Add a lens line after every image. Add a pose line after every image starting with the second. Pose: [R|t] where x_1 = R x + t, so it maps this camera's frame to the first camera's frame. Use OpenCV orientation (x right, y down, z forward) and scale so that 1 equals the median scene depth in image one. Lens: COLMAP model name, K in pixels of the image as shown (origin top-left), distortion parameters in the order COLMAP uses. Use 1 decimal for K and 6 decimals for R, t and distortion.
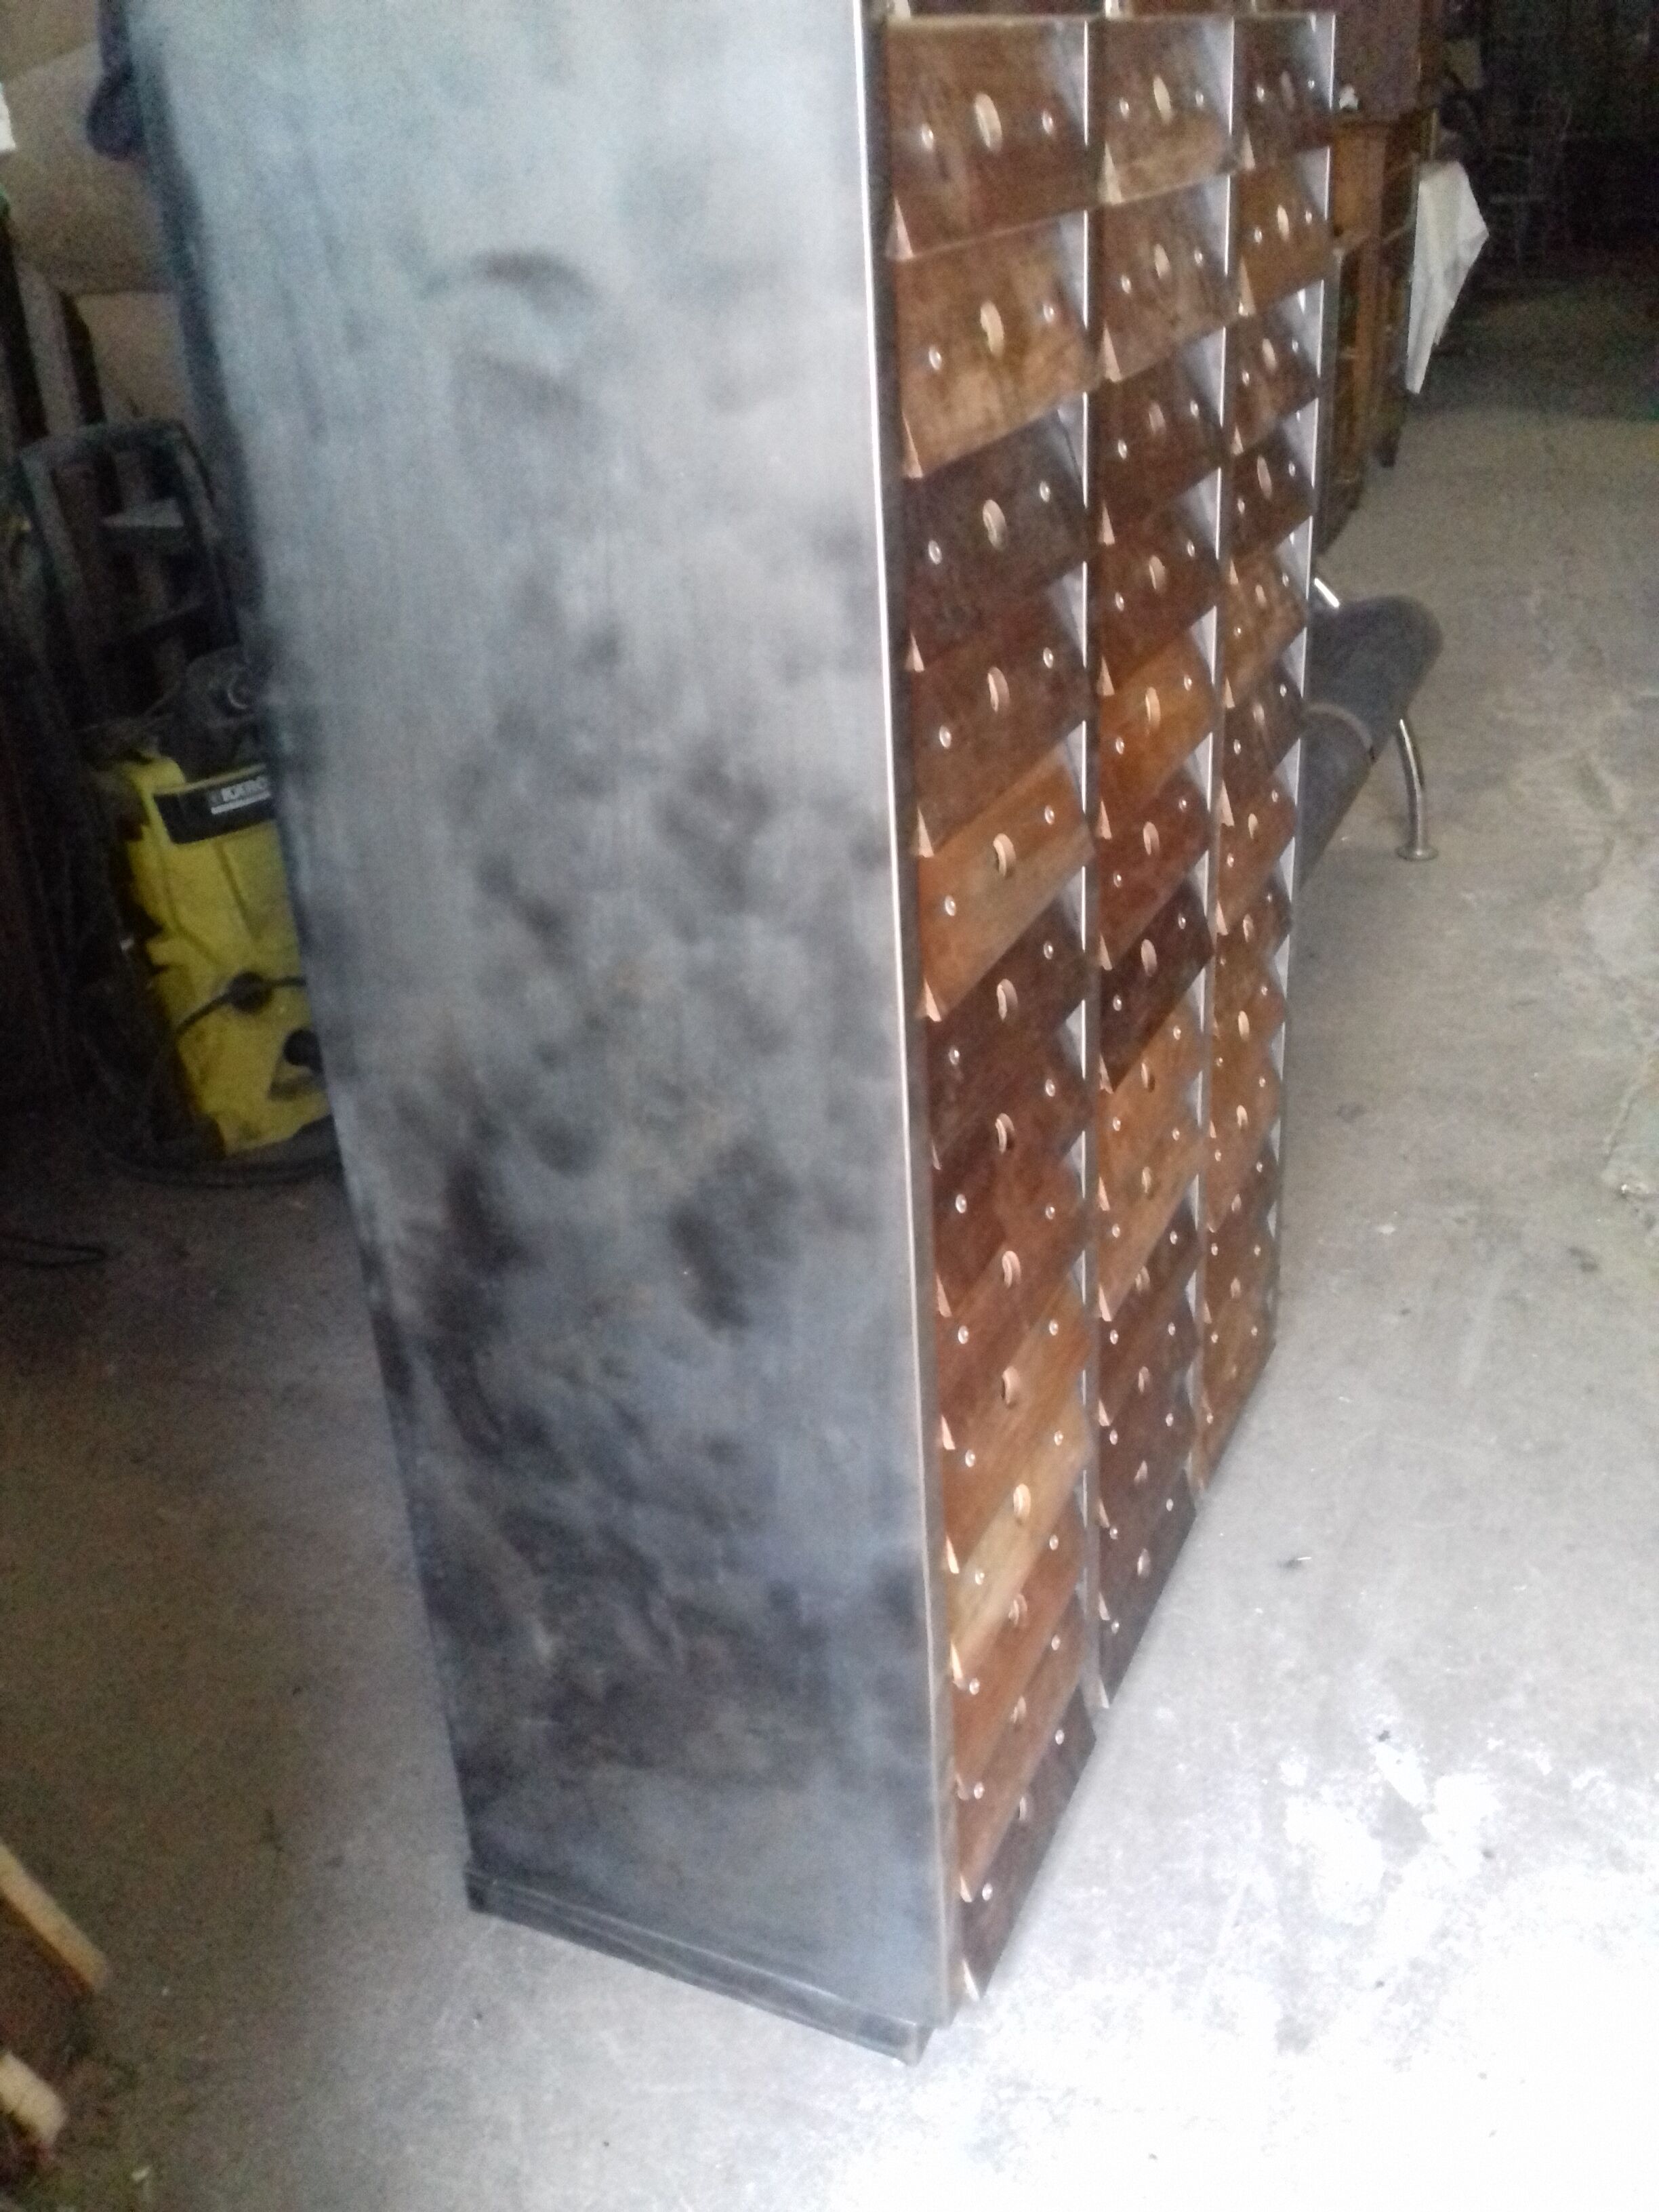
lens RADIAL K [[2032.8, 0, 868.7], [0, 2032.8, 1063.2], [0, 0, 1]] dist [-0.009673, 0.000000]
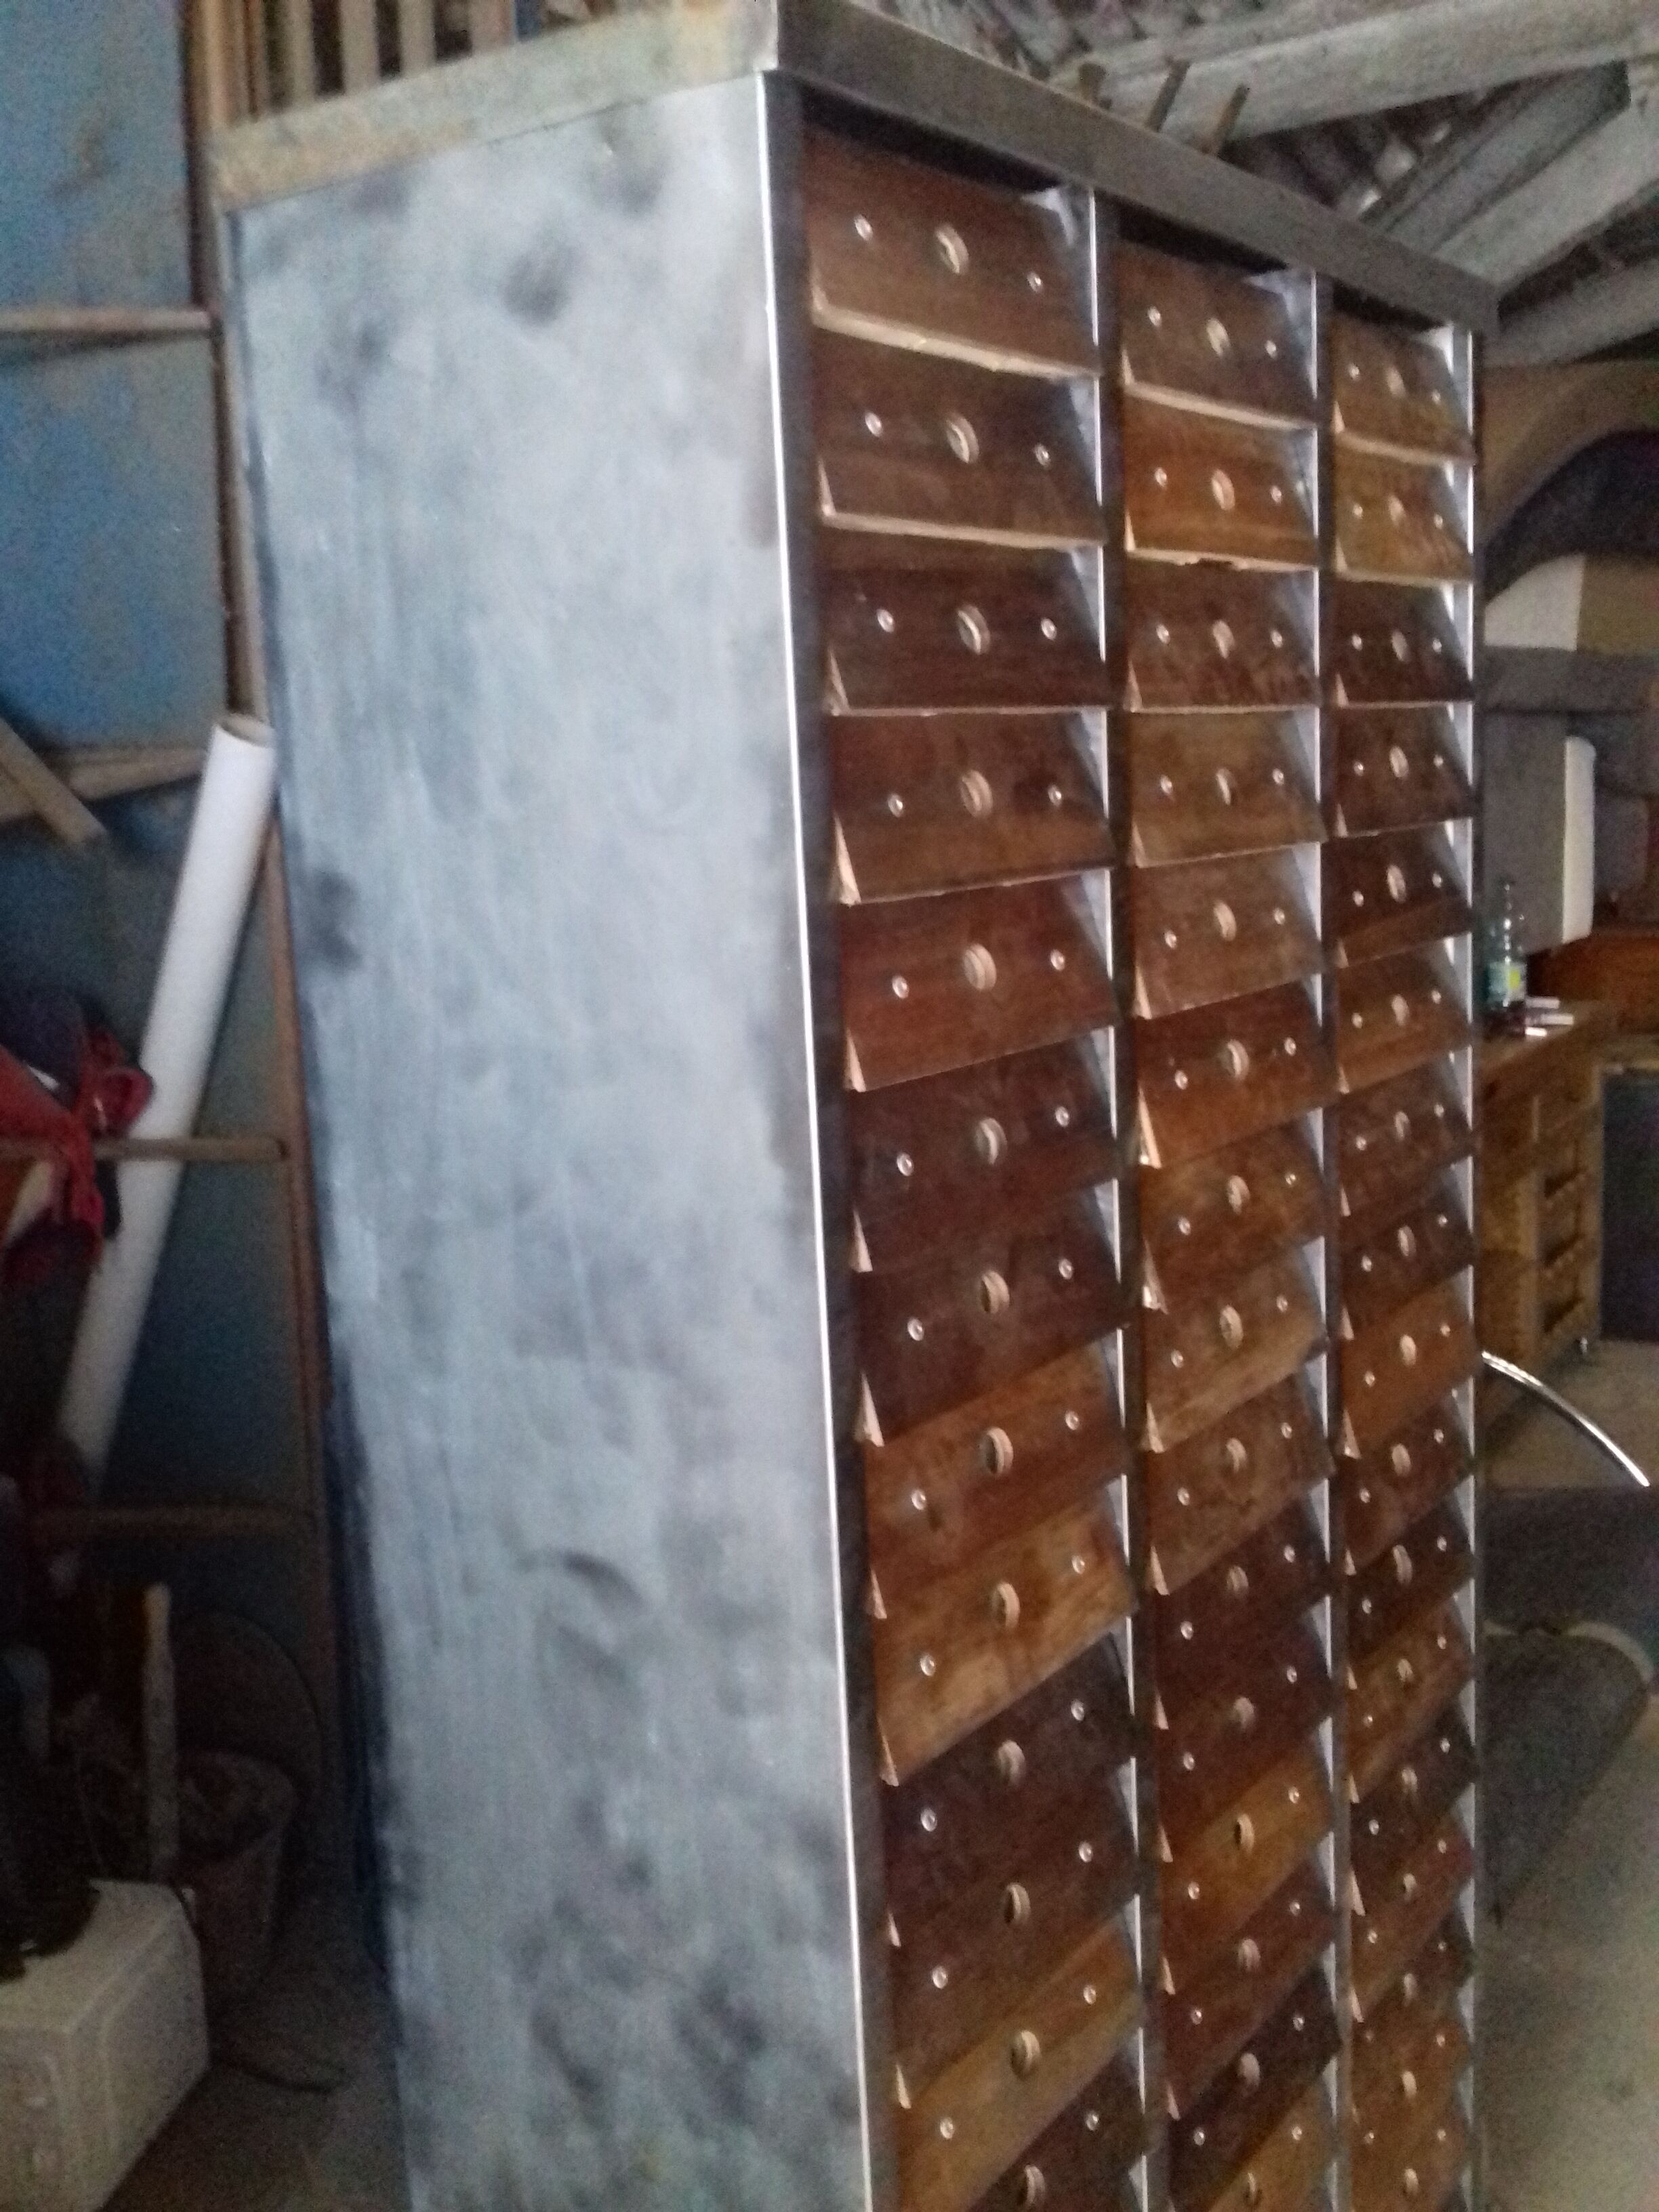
lens RADIAL K [[2032.8, 0, 819.7], [0, 2032.8, 1037.9], [0, 0, 1]] dist [-0.009673, 0.000000]
pose [[0.969273, 0.037262, -0.243149, 0.220849], [-0.107670, 0.953009, -0.283163, -0.326165], [0.221172, 0.300642, 0.927738, -0.169758]]
